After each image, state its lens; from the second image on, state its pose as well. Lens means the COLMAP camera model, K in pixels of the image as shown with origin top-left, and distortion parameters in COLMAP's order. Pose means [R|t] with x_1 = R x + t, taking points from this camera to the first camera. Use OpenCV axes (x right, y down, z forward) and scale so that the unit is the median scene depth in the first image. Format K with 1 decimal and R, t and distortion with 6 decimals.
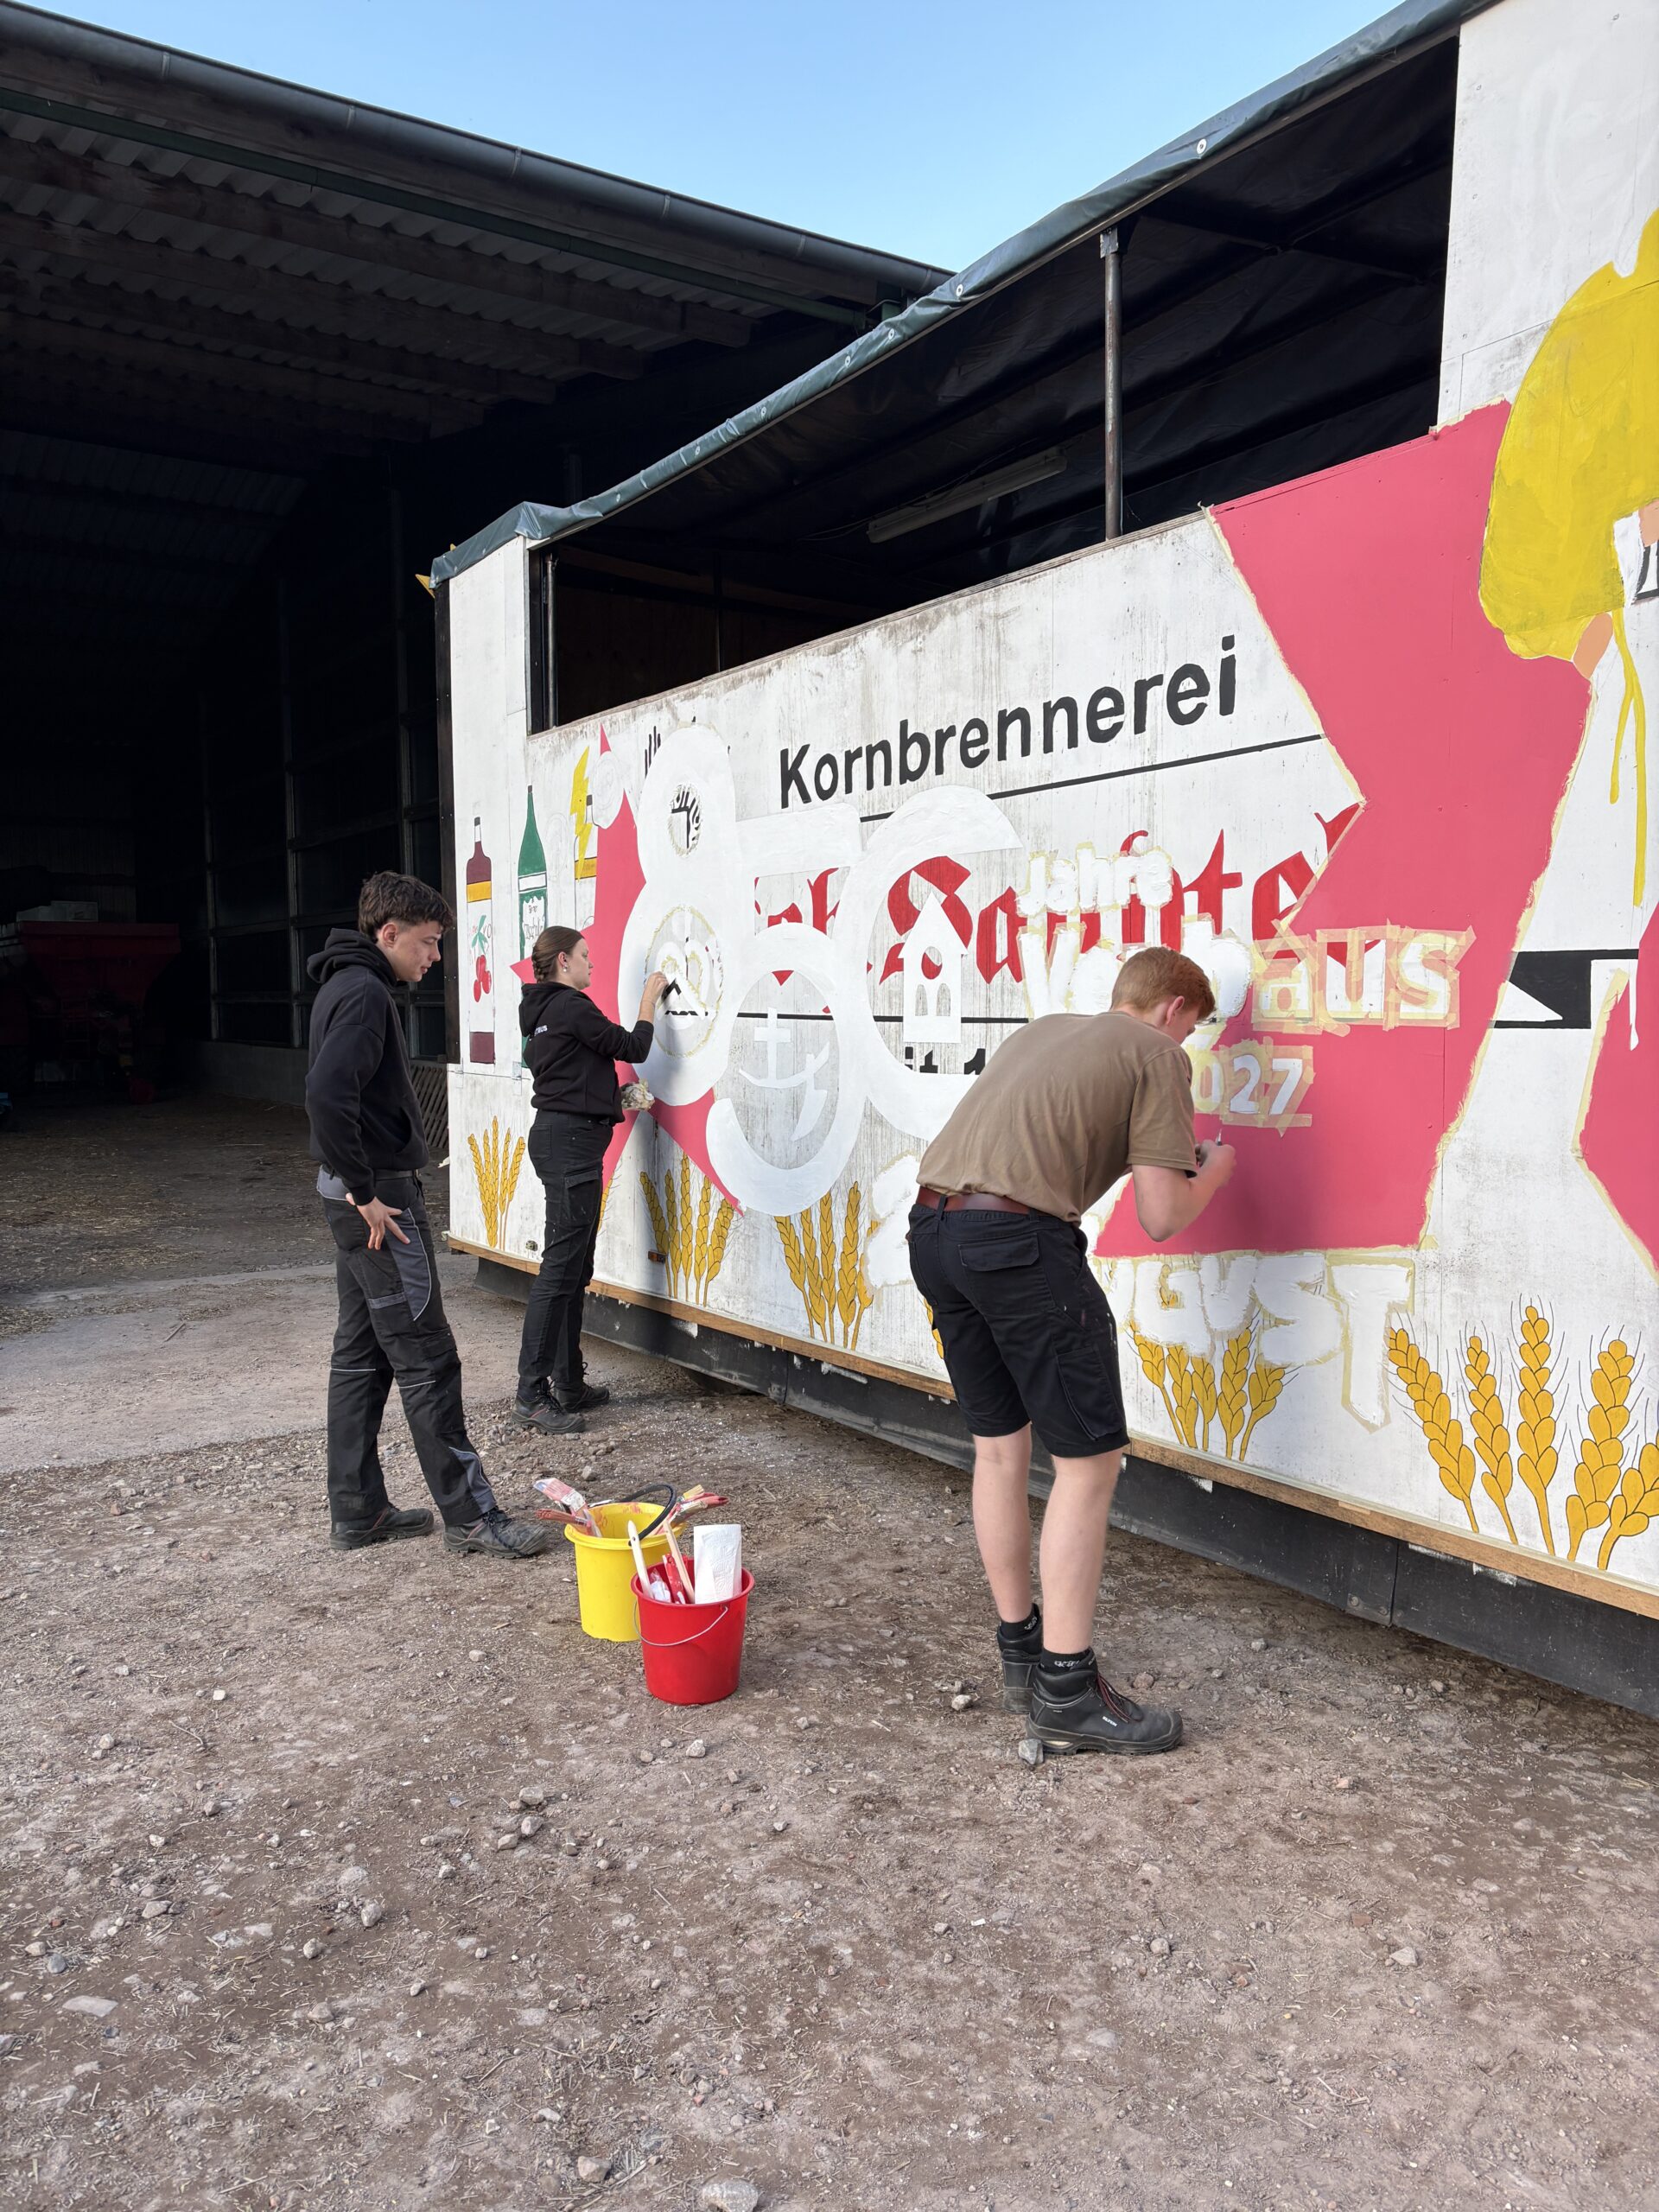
lens RADIAL K [[1642.8, 0, 815.2], [0, 1642.8, 1113.2], [0, 0, 1]] dist [0.059338, -0.070228]
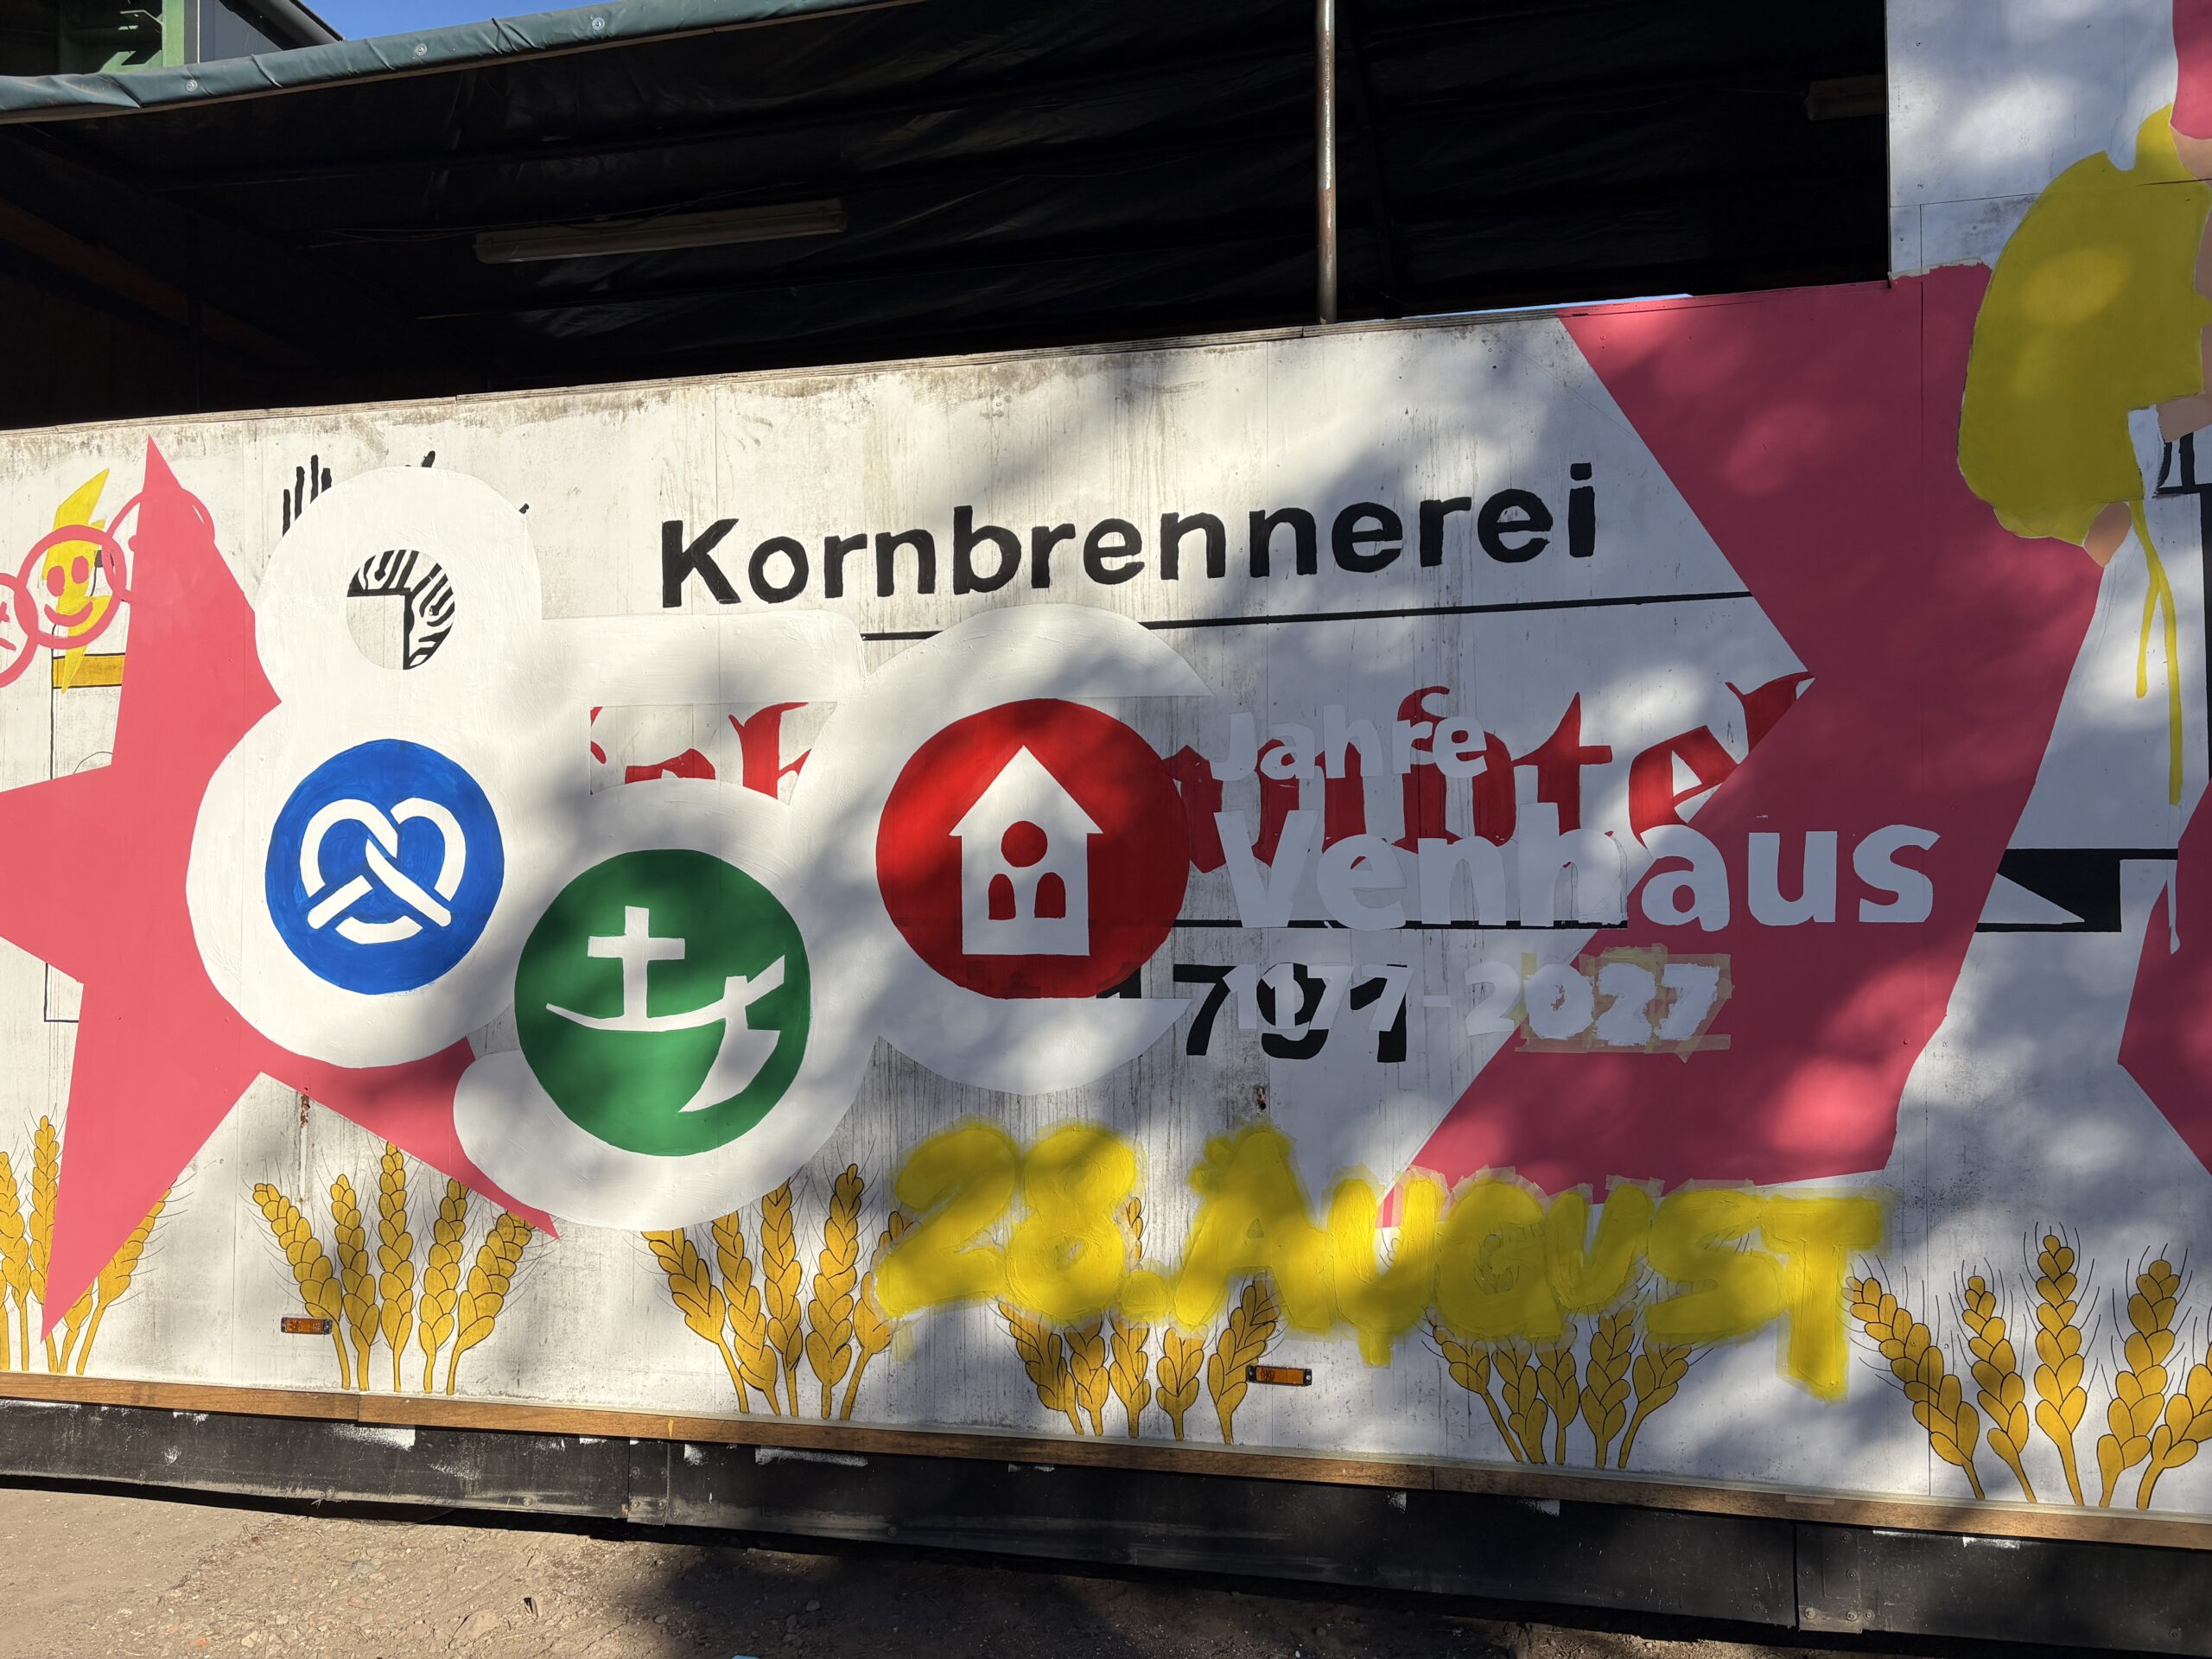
lens RADIAL K [[1642.8, 0, 1111.2], [0, 1642.8, 849.0], [0, 0, 1]] dist [0.059338, -0.070228]
pose [[0.728918, 0.007971, 0.684555, -0.436264], [0.048324, 0.996839, -0.063063, -0.047744], [-0.682894, 0.079048, 0.726228, 0.506926]]
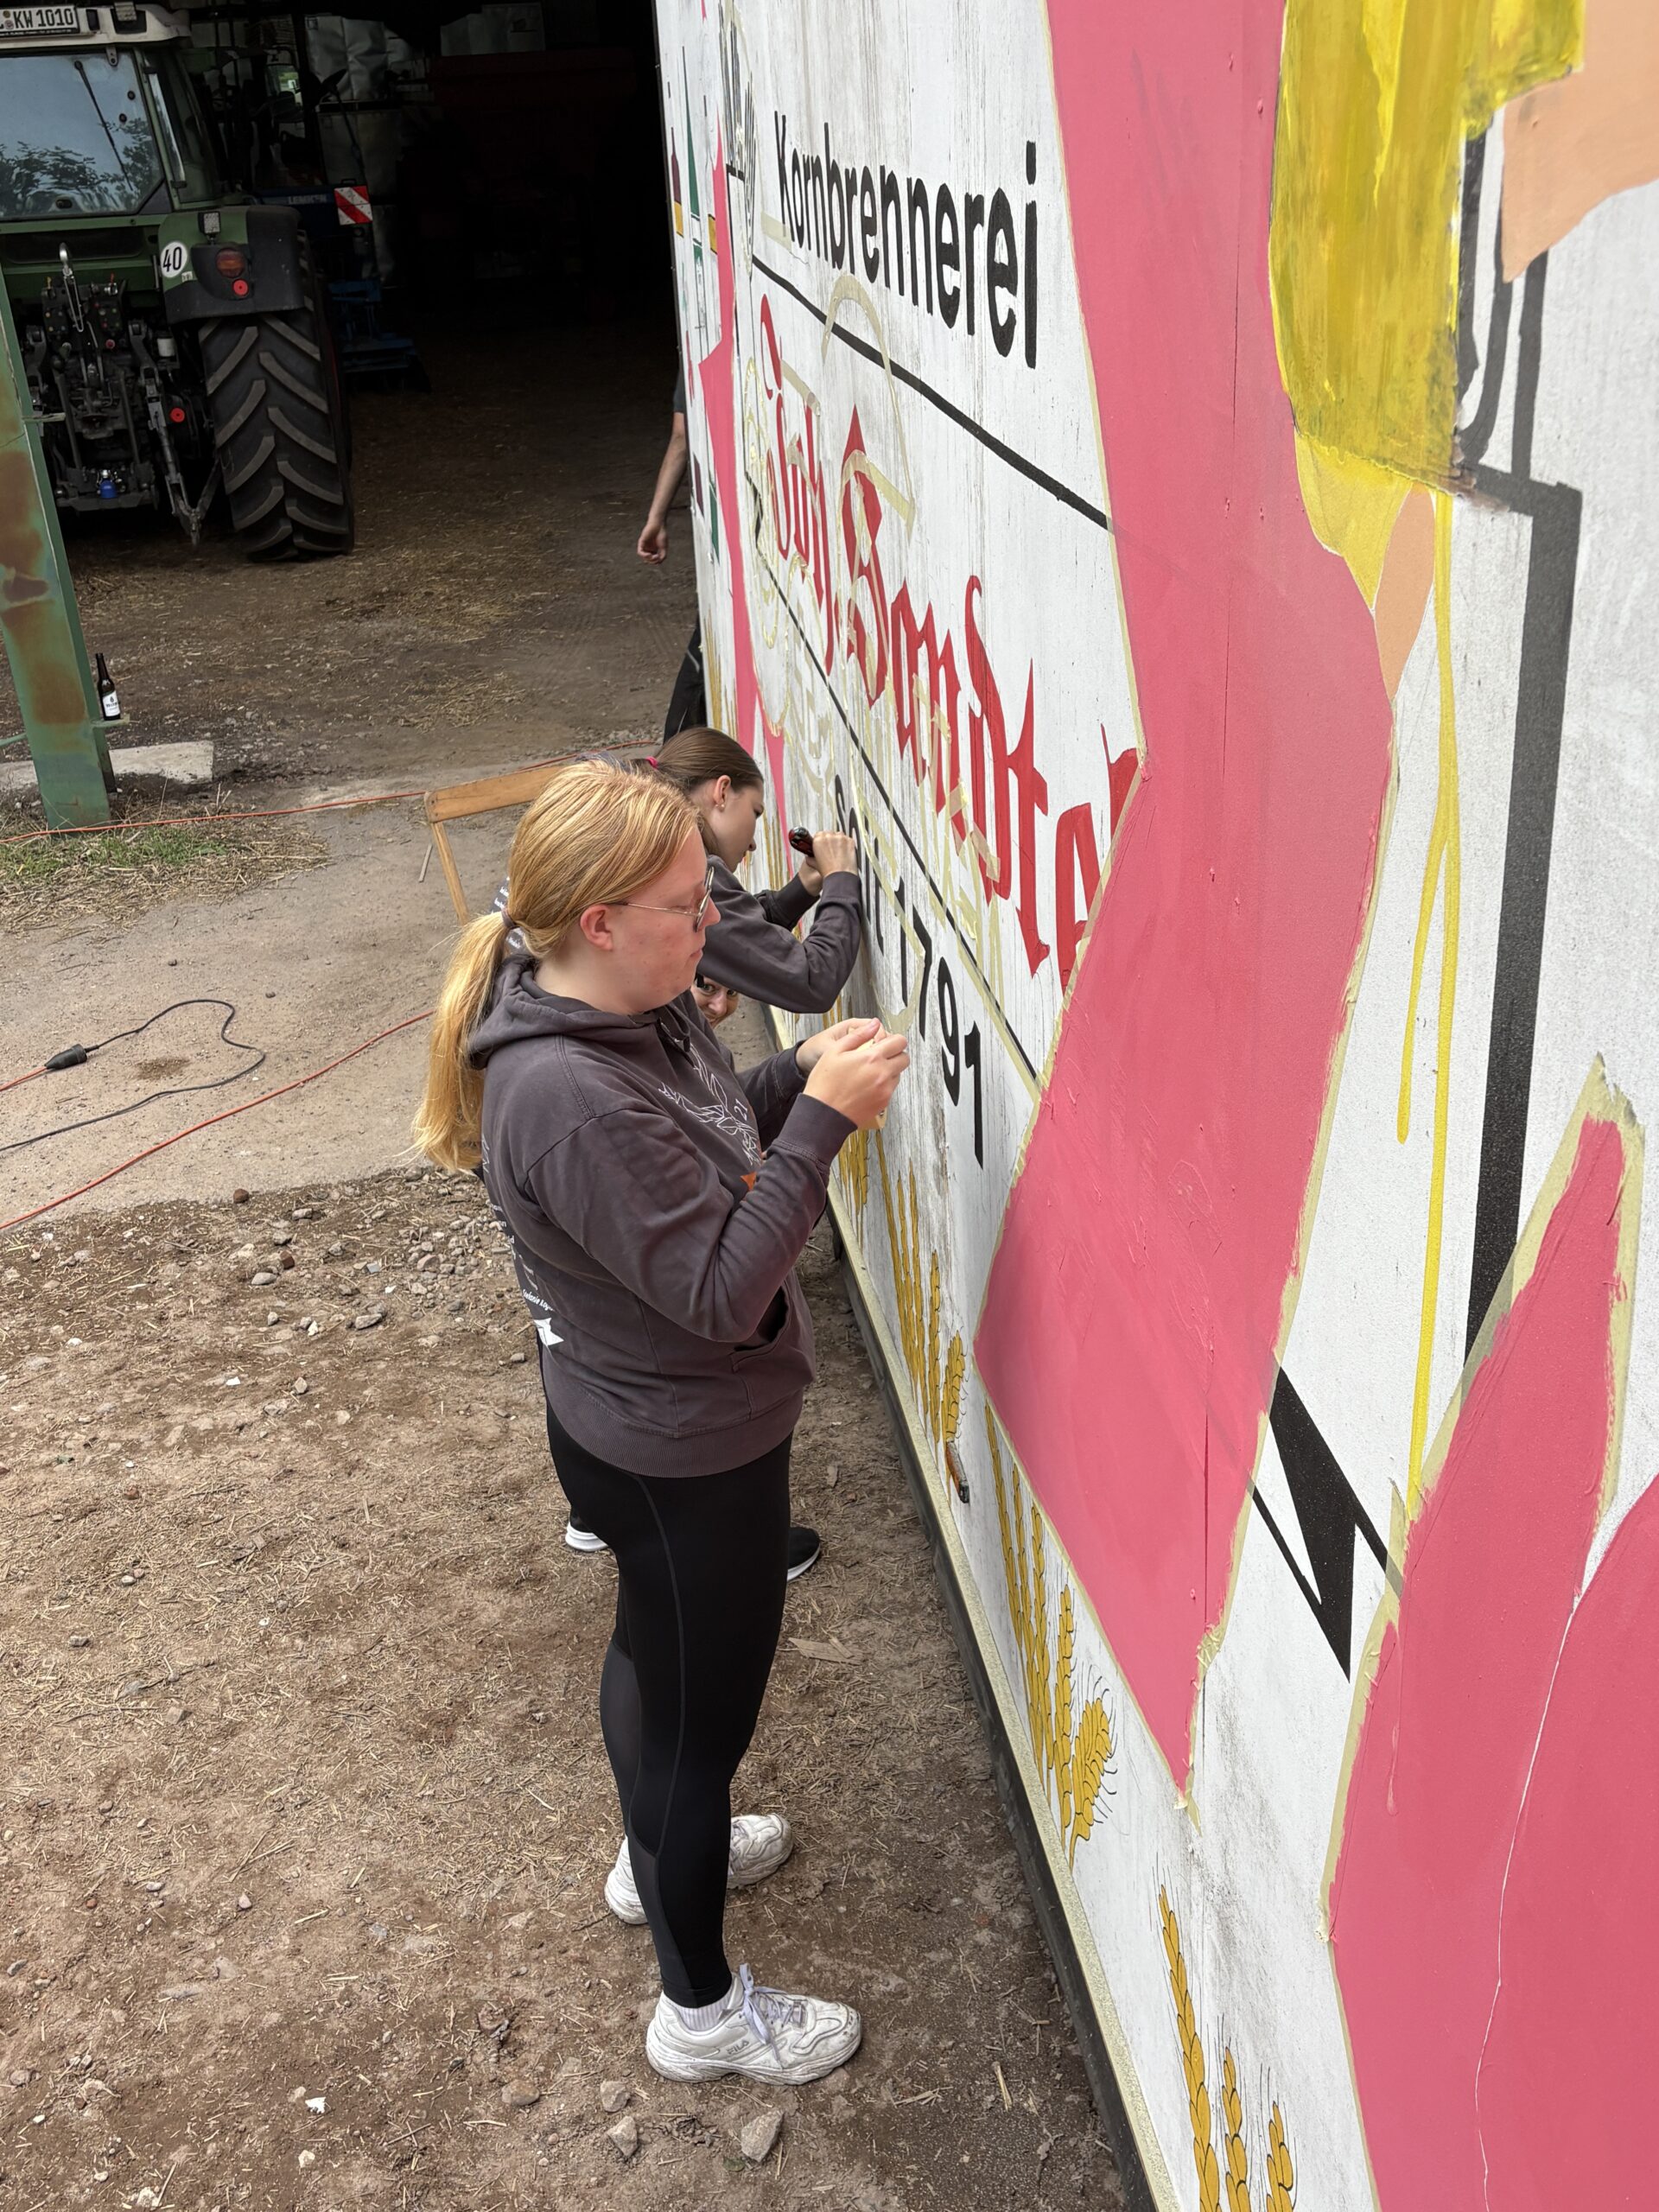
lens RADIAL K [[2125.5, 0, 824.0], [0, 2125.5, 1107.5], [0, 0, 1]] dist [0.031632, 0.000000]
pose [[0.900049, 0.151221, -0.408710, 0.386485], [0.022004, 0.920897, 0.389183, -0.245619], [0.435232, -0.359277, 0.825526, 0.451031]]
